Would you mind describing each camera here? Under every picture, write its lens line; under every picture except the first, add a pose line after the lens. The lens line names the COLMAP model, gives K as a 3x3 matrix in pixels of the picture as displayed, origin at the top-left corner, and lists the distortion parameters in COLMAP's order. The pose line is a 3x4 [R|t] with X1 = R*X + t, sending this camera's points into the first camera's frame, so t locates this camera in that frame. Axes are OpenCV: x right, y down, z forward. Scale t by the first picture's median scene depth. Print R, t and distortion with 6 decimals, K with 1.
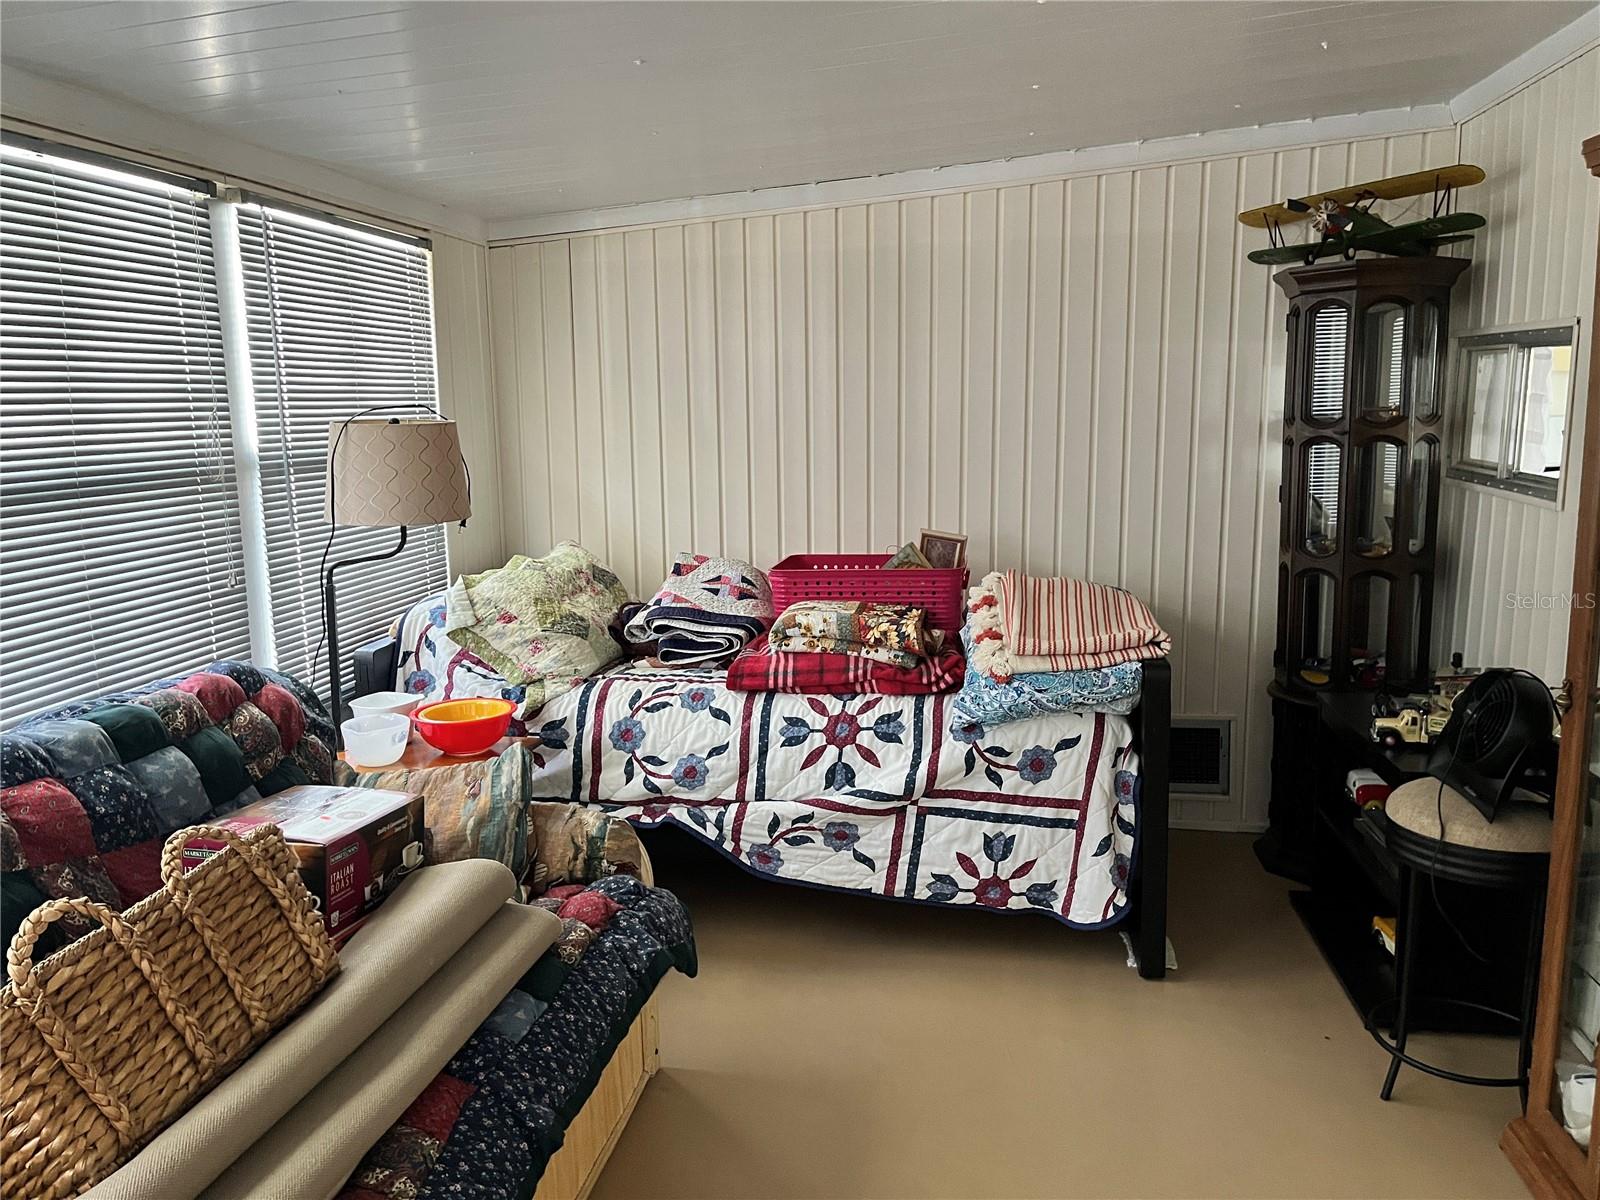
lens RADIAL K [[1214.3, 0, 793.5], [0, 1214.3, 587.7], [0, 0, 1]] dist [0.062693, -0.080585]
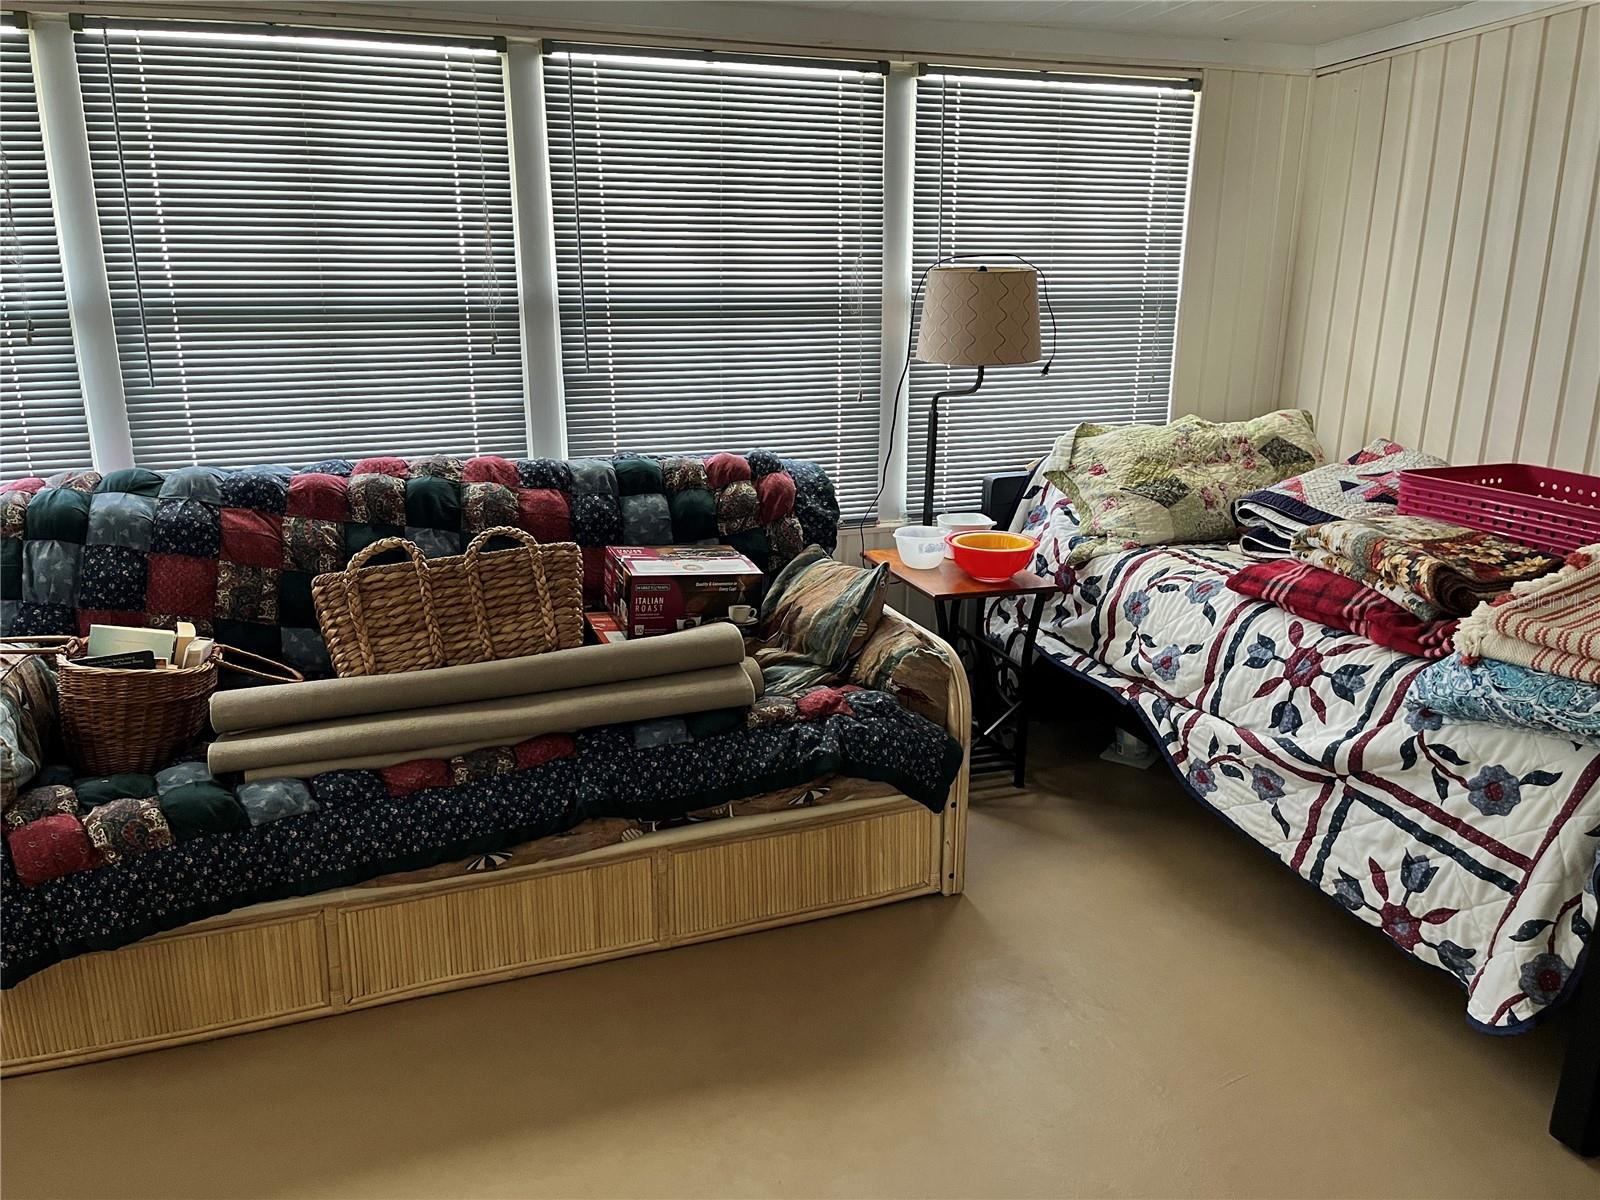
lens RADIAL K [[1214.3, 0, 795.4], [0, 1214.3, 593.9], [0, 0, 1]] dist [0.062693, -0.080585]
pose [[0.502824, 0.253515, -0.826377, 0.548214], [-0.145493, 0.967206, 0.208191, -0.054803], [0.852056, 0.015549, 0.523219, 0.270663]]
